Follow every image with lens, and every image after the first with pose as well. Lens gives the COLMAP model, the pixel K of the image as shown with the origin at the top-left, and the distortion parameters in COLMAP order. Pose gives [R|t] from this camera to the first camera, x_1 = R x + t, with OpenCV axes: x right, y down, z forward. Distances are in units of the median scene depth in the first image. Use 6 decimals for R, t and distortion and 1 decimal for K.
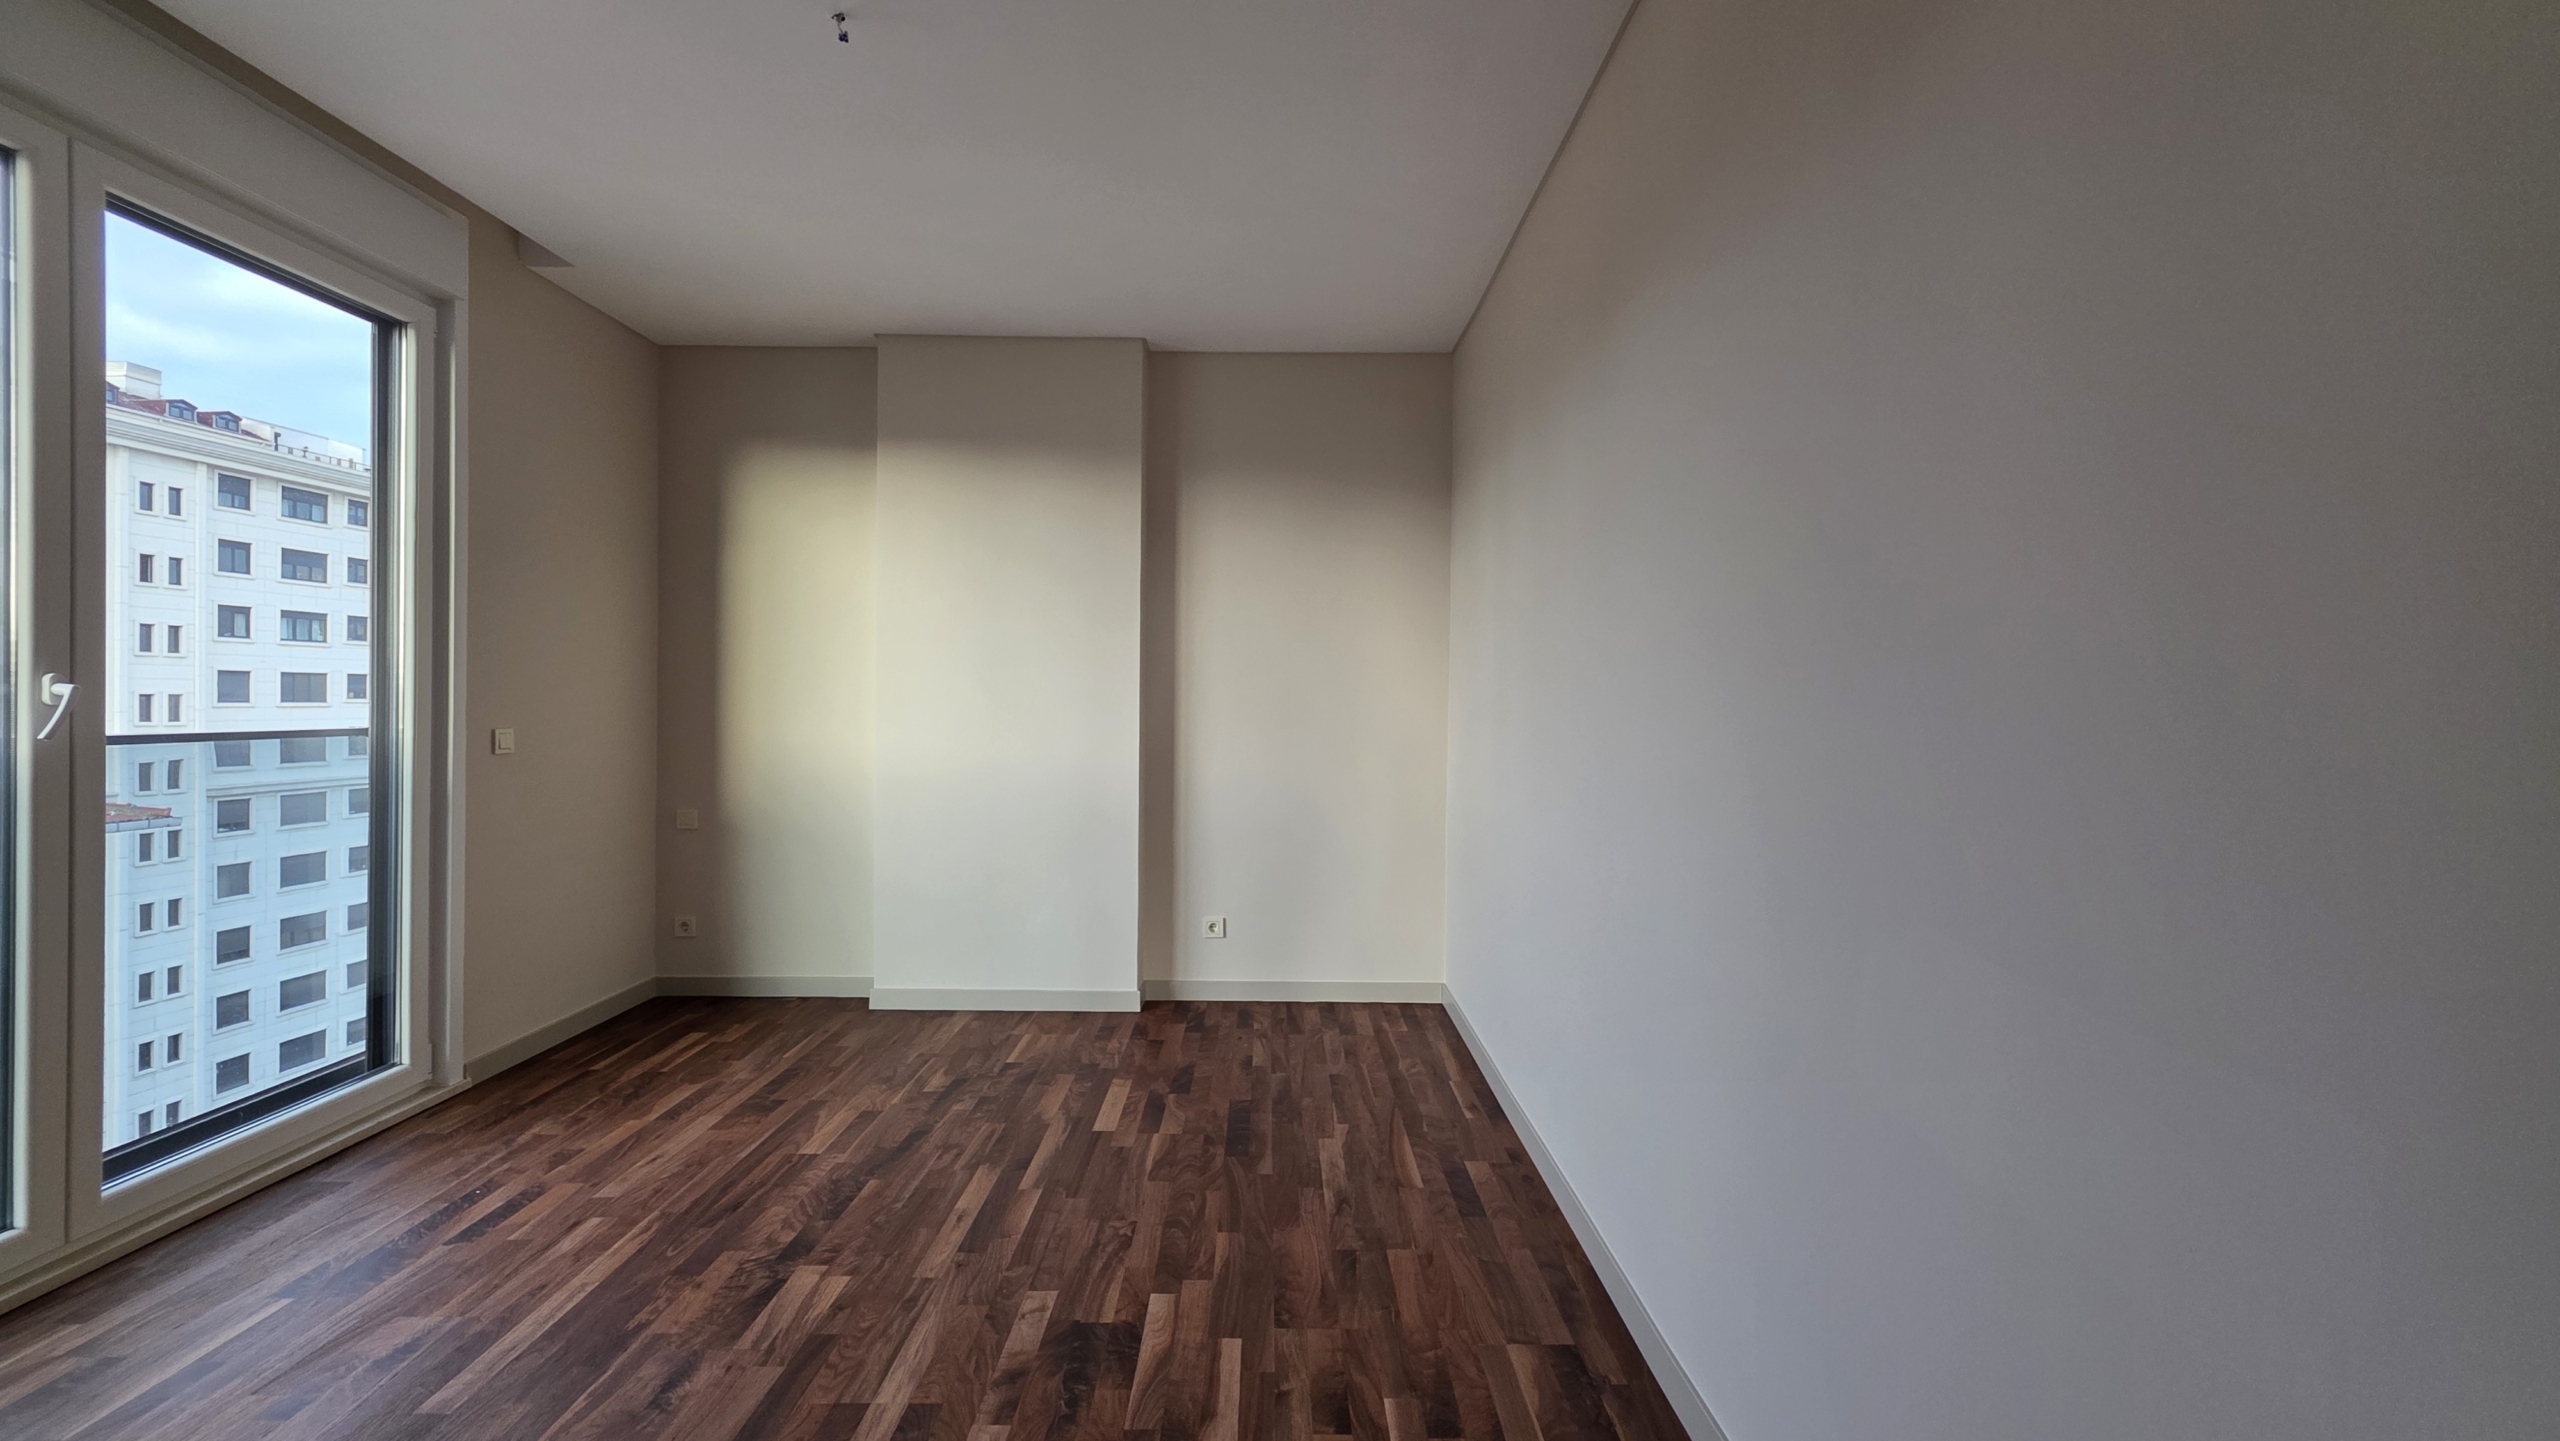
lens RADIAL K [[1032.6, 0, 1270.2], [0, 1032.6, 709.2], [0, 0, 1]] dist [0.000374, 0.000074]
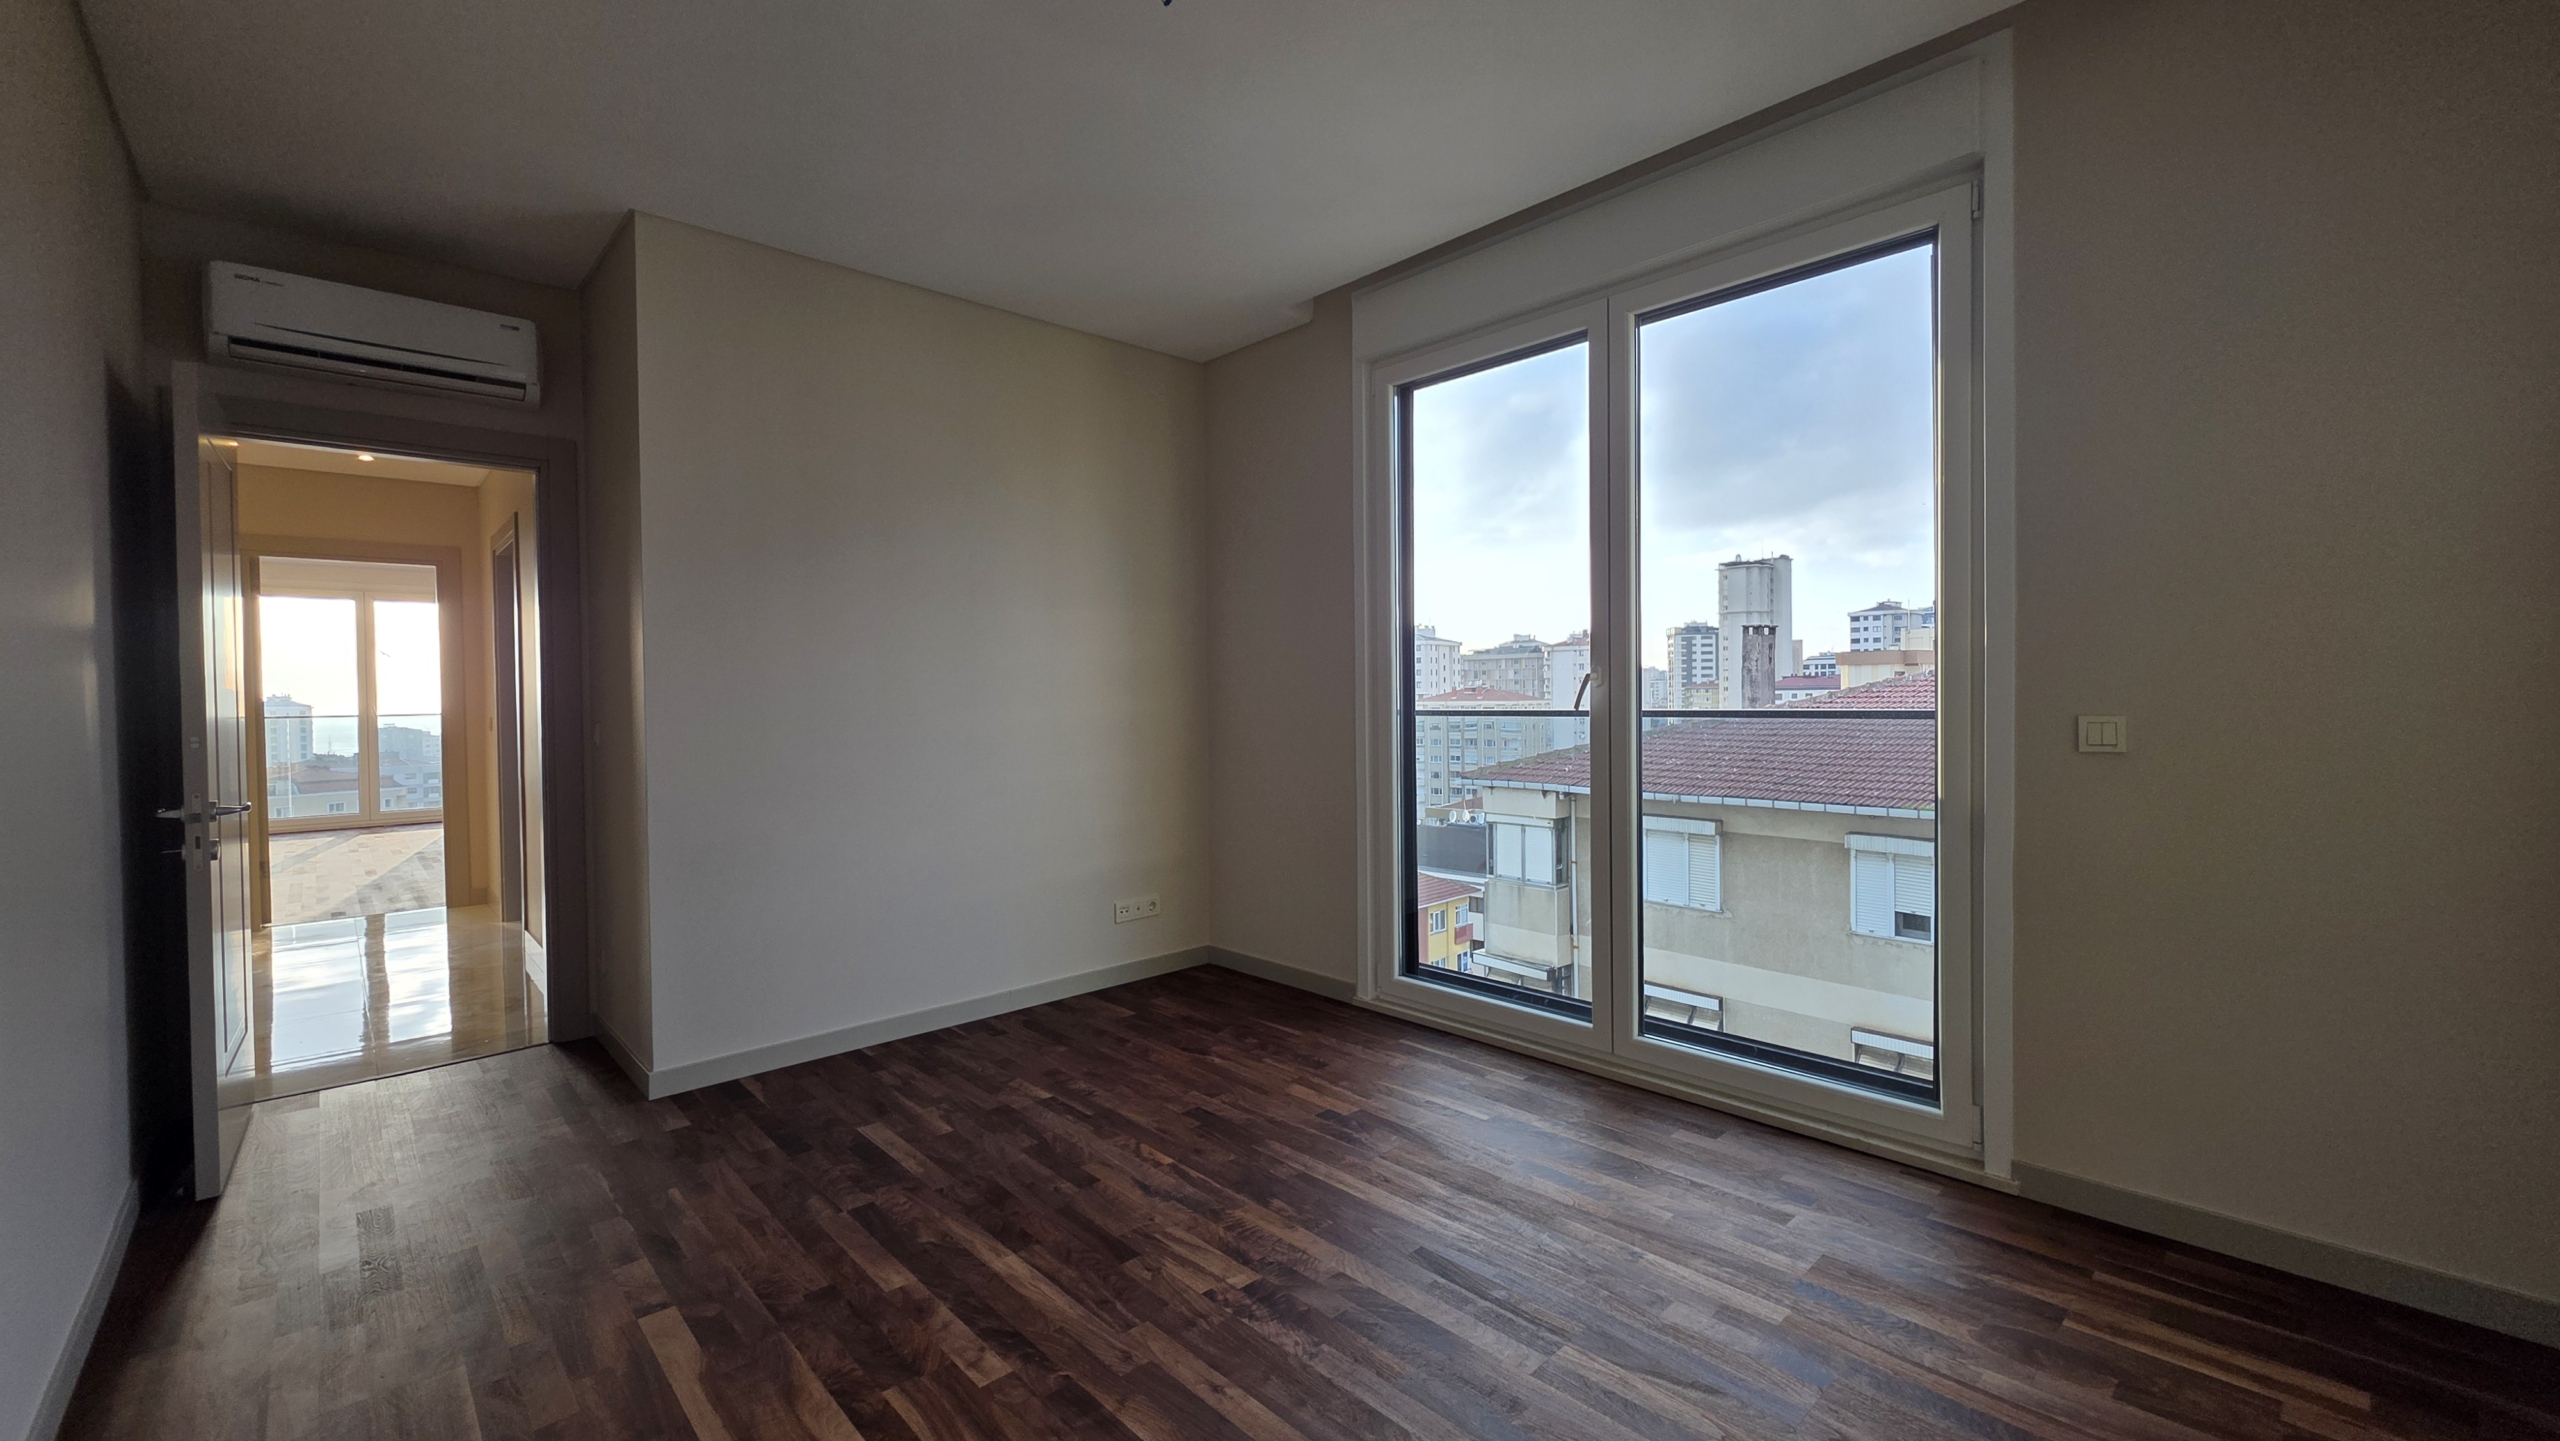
lens RADIAL K [[1032.6, 0, 1270.2], [0, 1032.6, 709.2], [0, 0, 1]] dist [0.000374, 0.000074]
pose [[-0.735450, 0.012597, -0.677462, 0.165140], [0.001830, 0.999860, 0.016605, 0.004914], [0.677577, 0.010972, -0.735370, 1.631202]]
